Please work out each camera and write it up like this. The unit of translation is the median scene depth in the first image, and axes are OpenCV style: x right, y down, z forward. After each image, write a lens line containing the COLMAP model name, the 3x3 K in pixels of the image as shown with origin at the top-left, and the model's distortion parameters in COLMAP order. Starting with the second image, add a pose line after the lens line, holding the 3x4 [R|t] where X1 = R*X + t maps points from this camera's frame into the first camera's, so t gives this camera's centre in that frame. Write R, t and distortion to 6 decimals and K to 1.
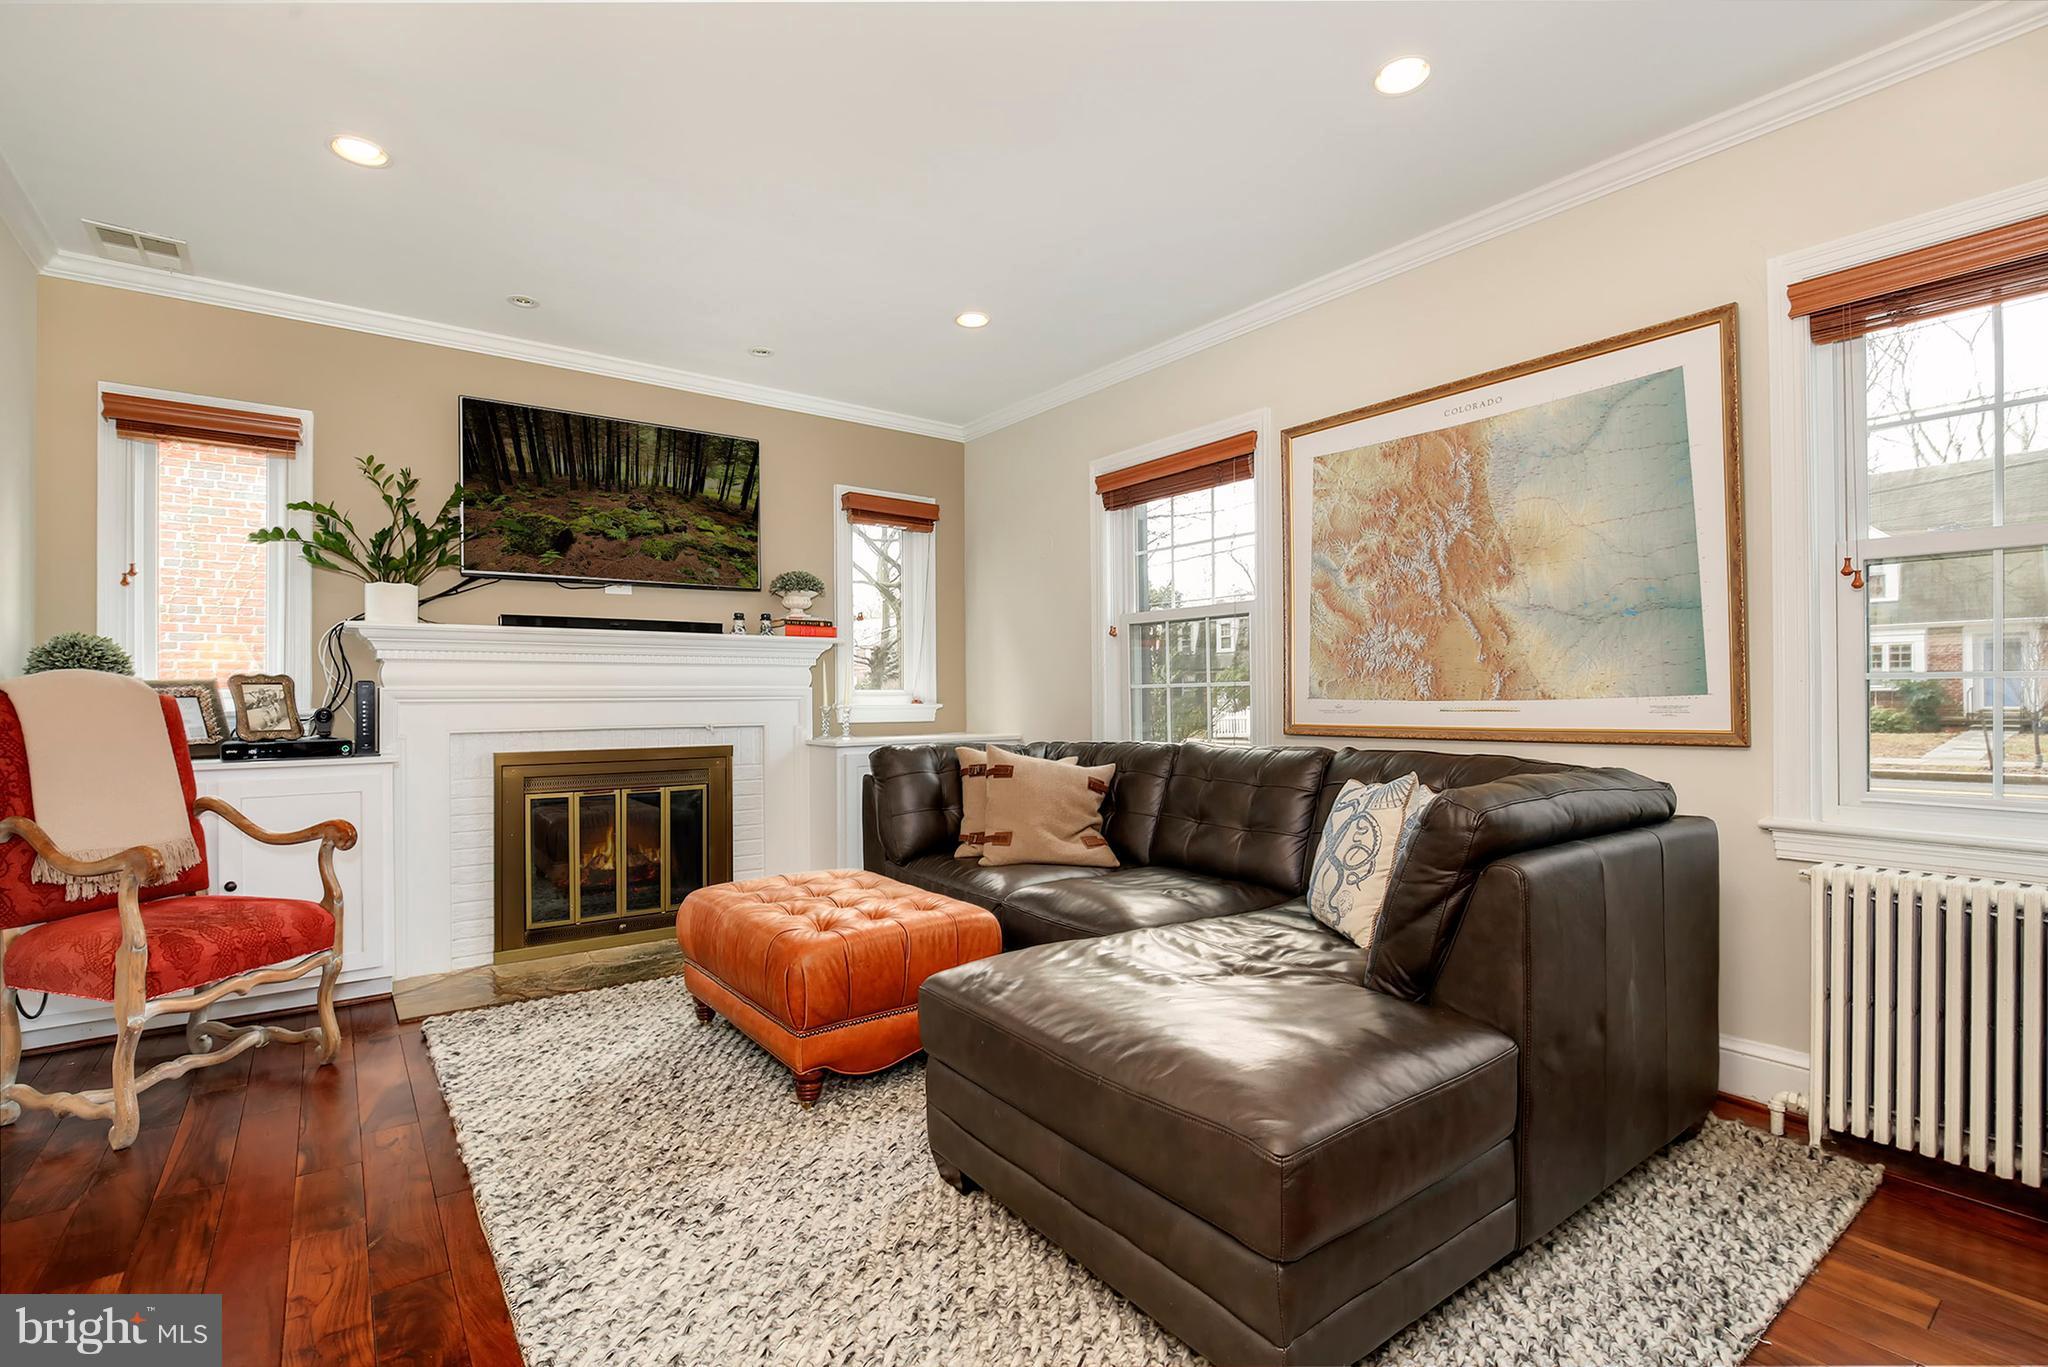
lens RADIAL K [[994.2, 0, 1024.0], [0, 994.2, 683.5], [0, 0, 1]] dist [-0.022977, -0.000961]
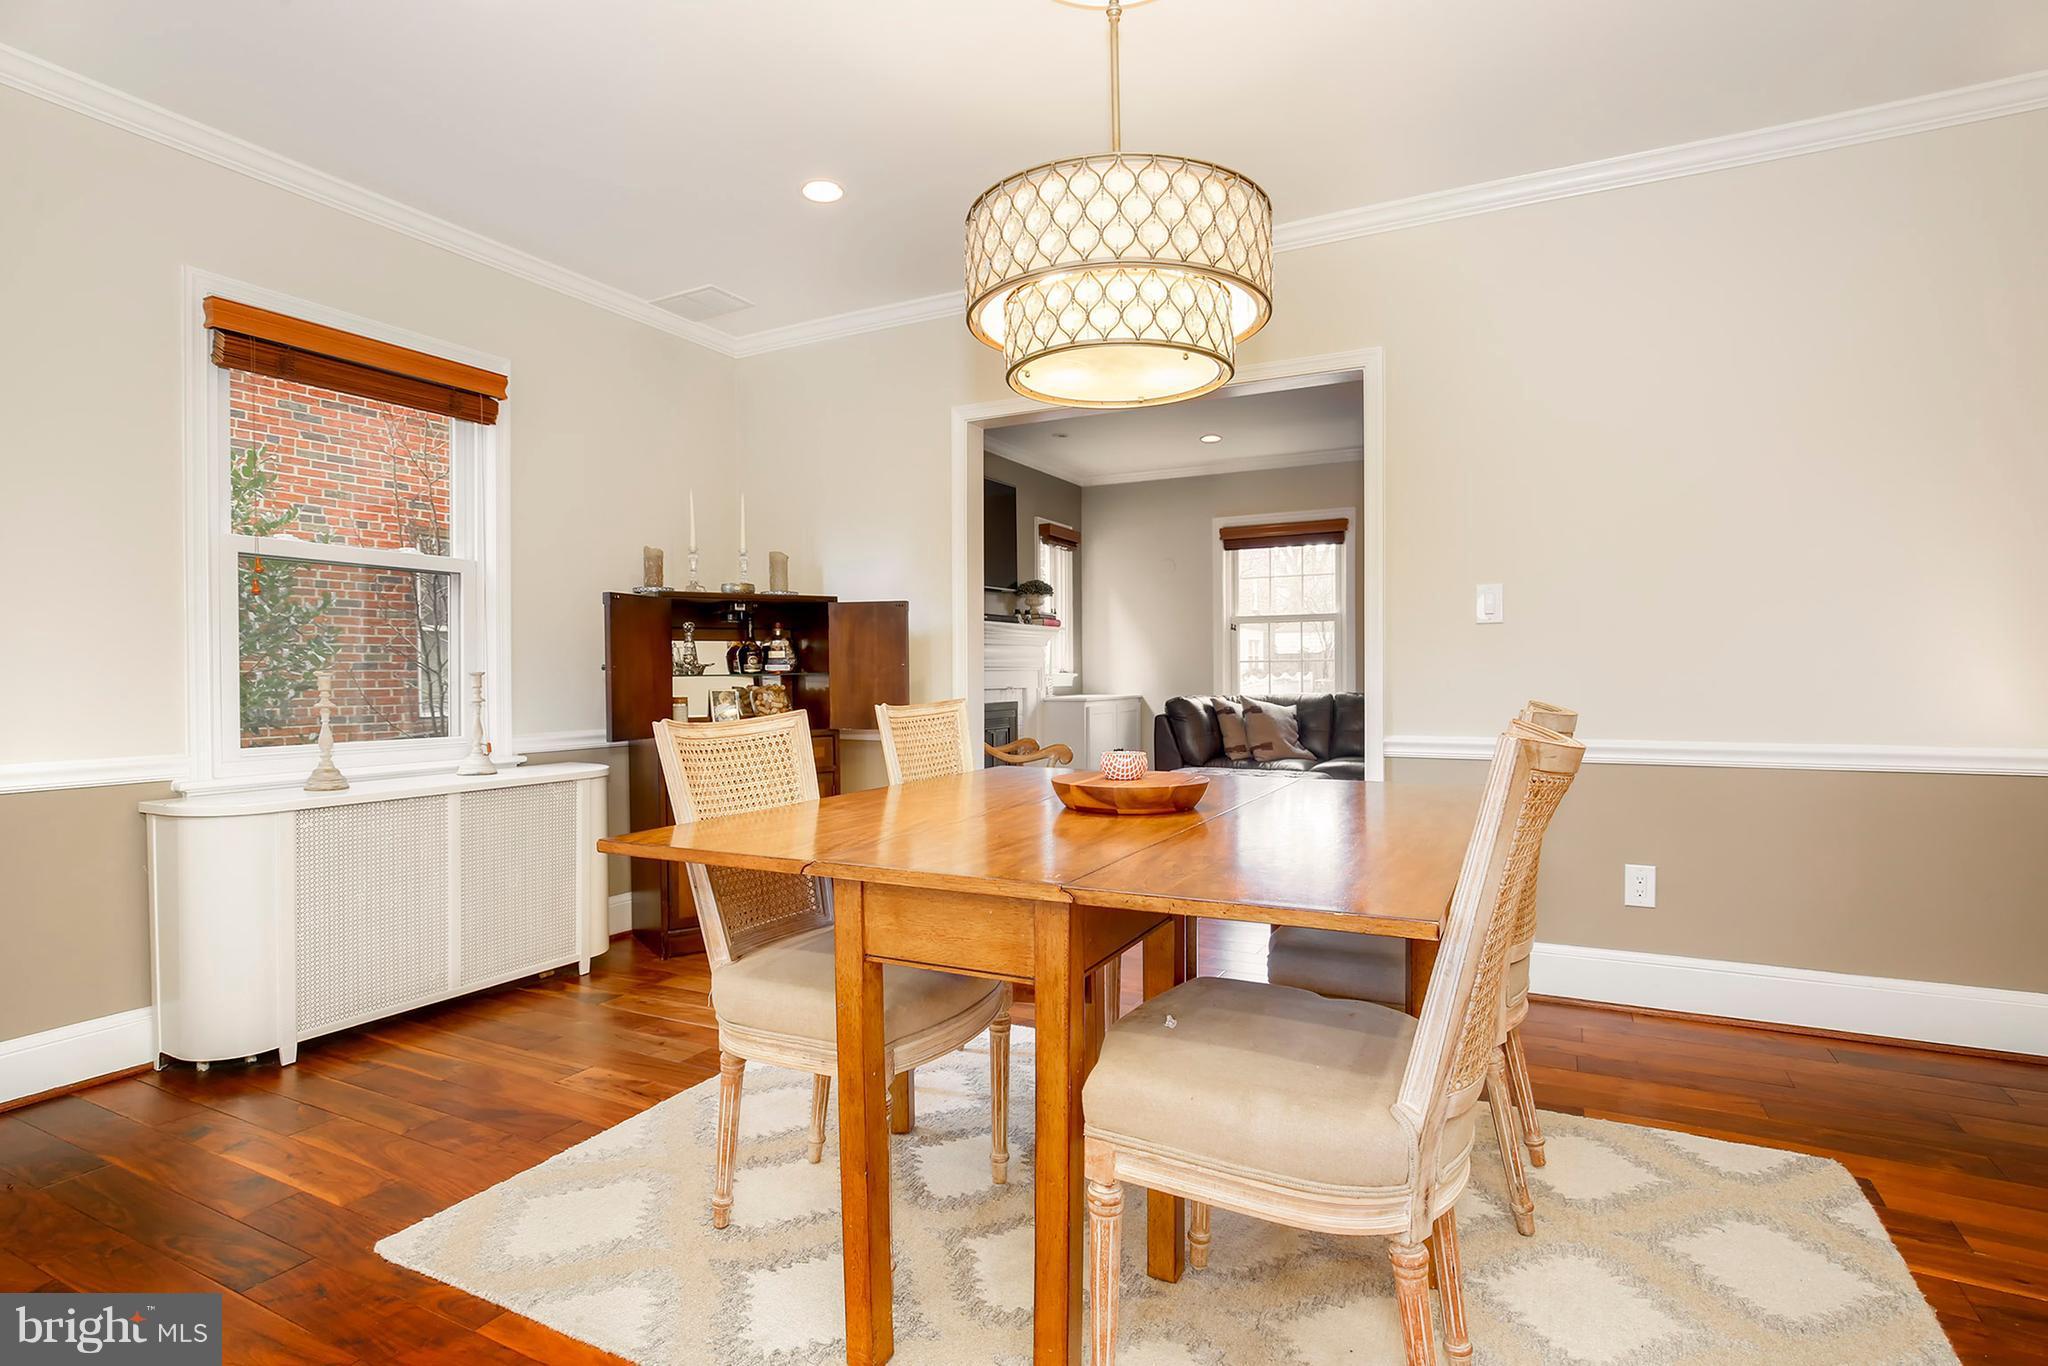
lens RADIAL K [[1036.5, 0, 1037.5], [0, 1036.5, 672.9], [0, 0, 1]] dist [-0.000806, 0.000481]
pose [[0.899977, 0.001653, 0.435935, -0.997025], [-0.007377, 0.999907, 0.011439, 0.004895], [-0.435876, -0.013511, 0.899905, -0.394882]]
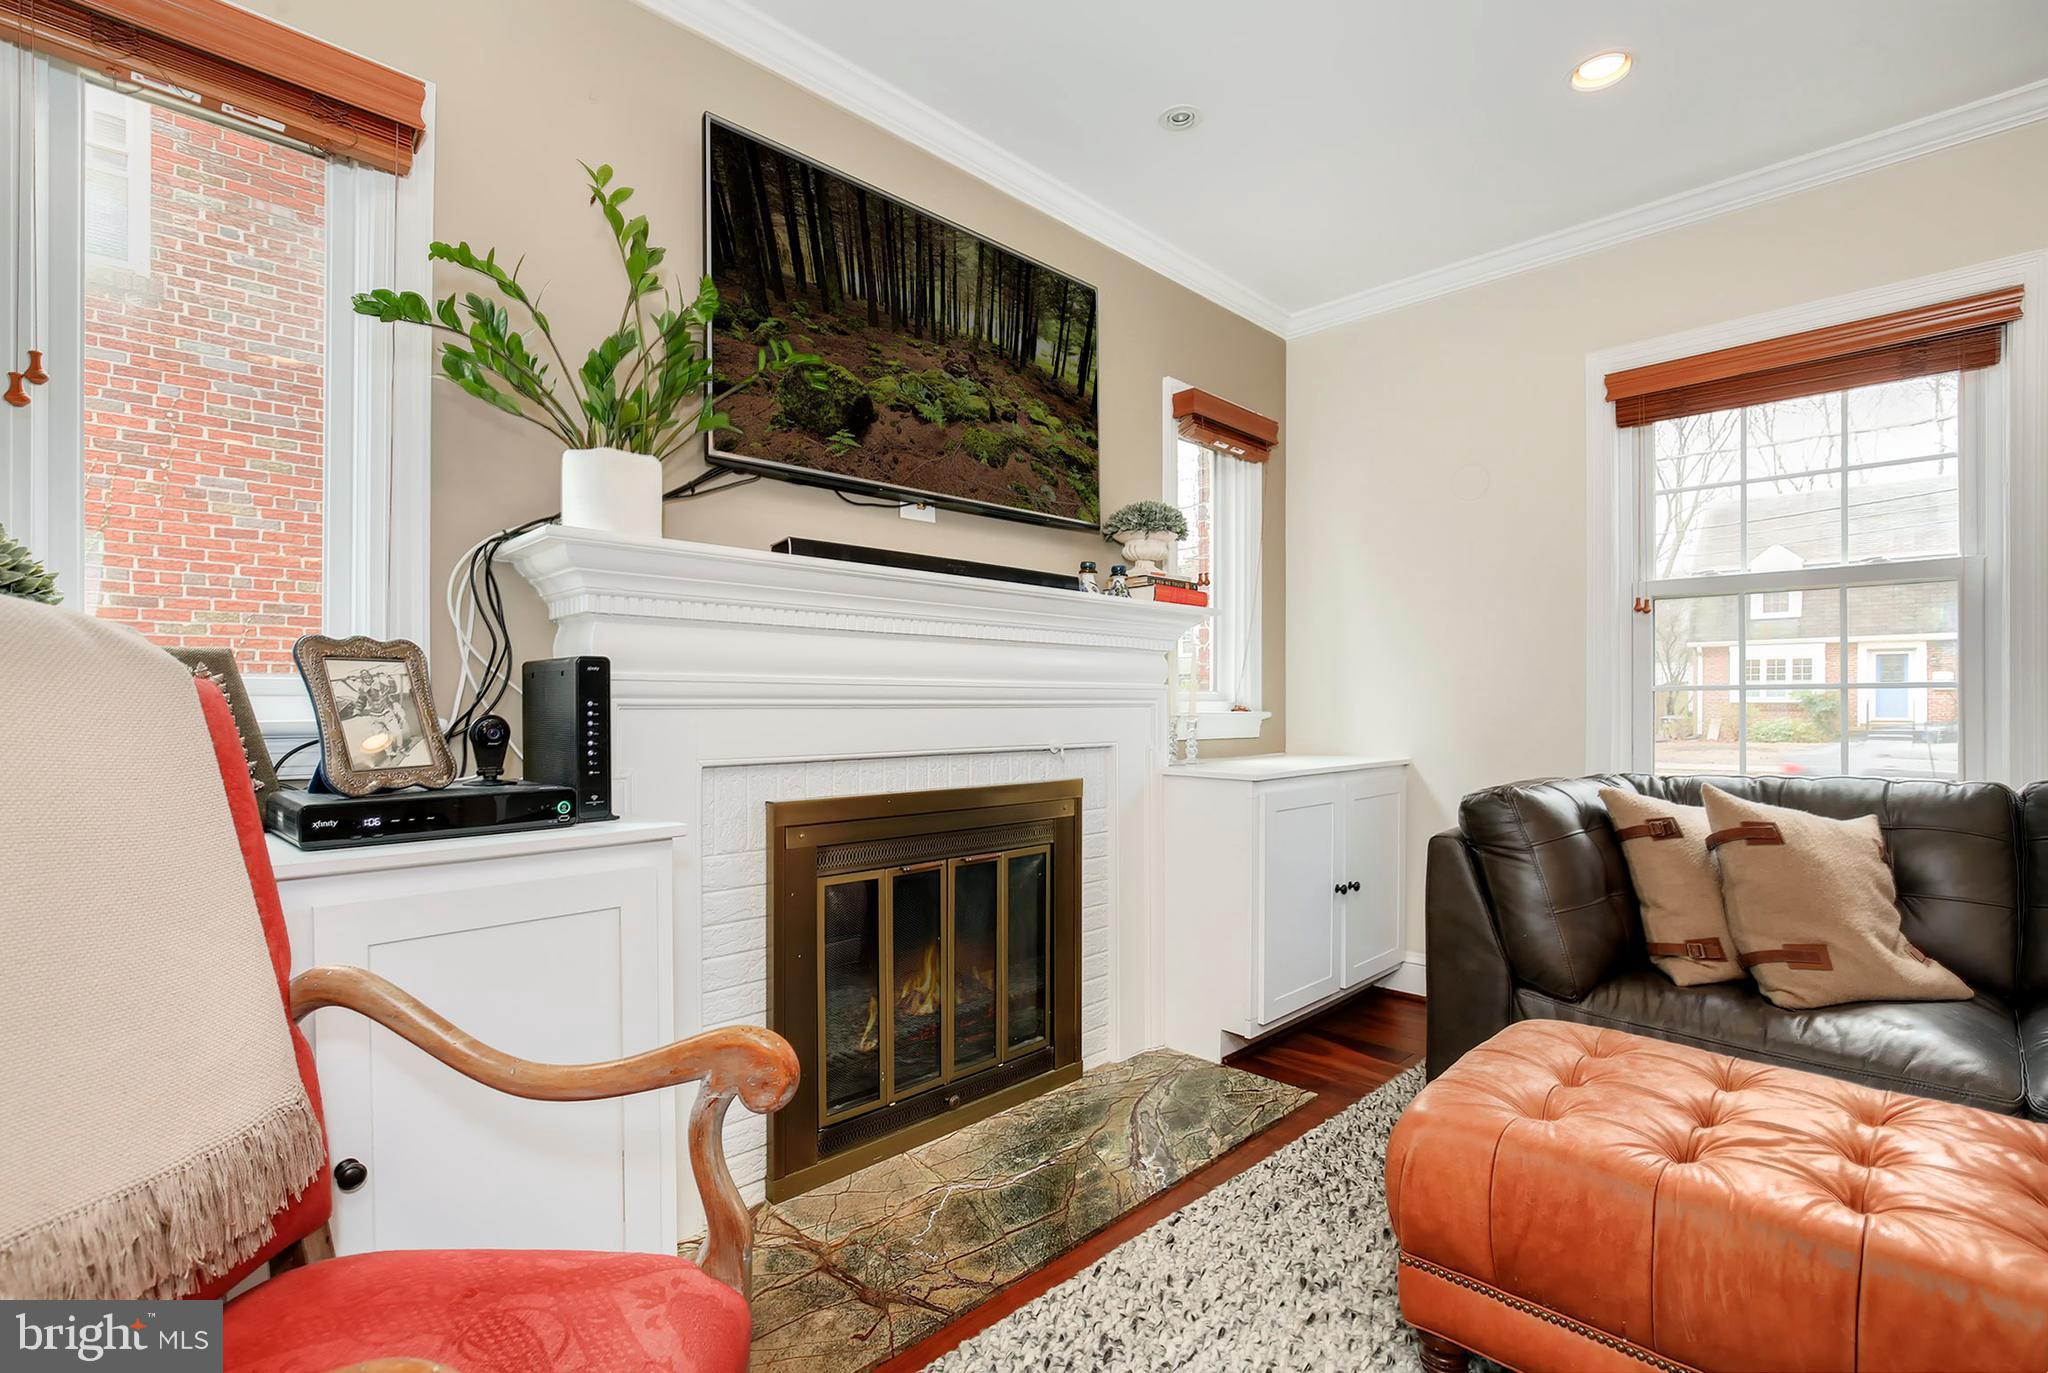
lens RADIAL K [[989.3, 0, 1001.1], [0, 989.3, 699.3], [0, 0, 1]] dist [-0.030279, 0.017500]
pose [[0.991879, 0.009713, 0.126816, -0.453475], [-0.011261, 0.999870, 0.011497, 0.007917], [-0.126688, -0.012832, 0.991860, 0.436447]]
